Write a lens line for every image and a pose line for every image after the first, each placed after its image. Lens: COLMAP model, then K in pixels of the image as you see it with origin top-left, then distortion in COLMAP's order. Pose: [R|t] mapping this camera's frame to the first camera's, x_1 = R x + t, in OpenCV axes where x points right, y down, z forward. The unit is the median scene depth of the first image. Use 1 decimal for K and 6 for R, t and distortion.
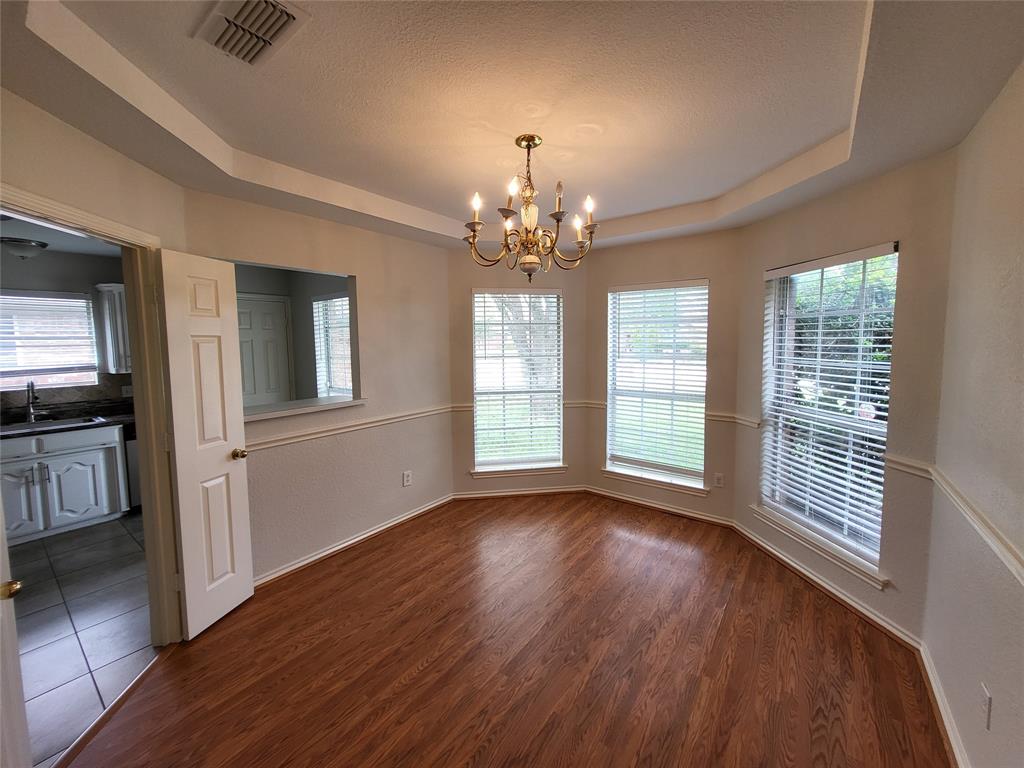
lens RADIAL K [[405.3, 0, 513.6], [0, 405.3, 371.4], [0, 0, 1]] dist [0.000792, -0.000069]
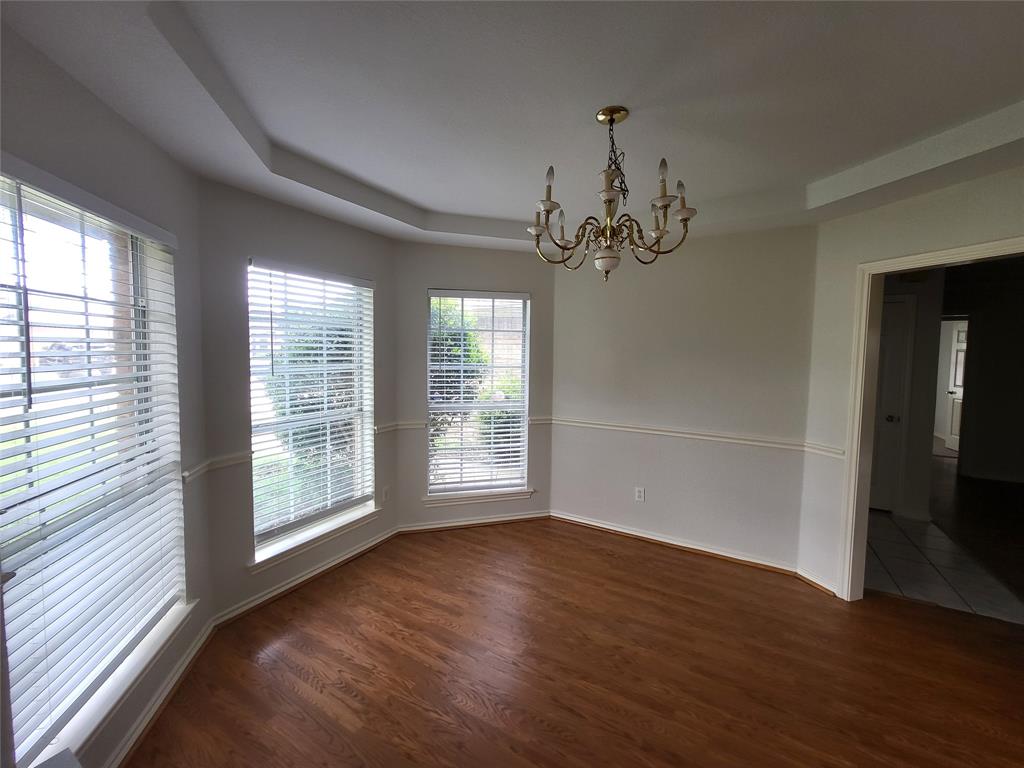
lens RADIAL K [[405.3, 0, 513.6], [0, 405.3, 371.4], [0, 0, 1]] dist [0.000792, -0.000069]
pose [[-0.151259, -0.050505, 0.987203, -0.468605], [0.060487, 0.996350, 0.060240, -0.059603], [-0.986642, 0.068825, -0.147652, 0.806781]]
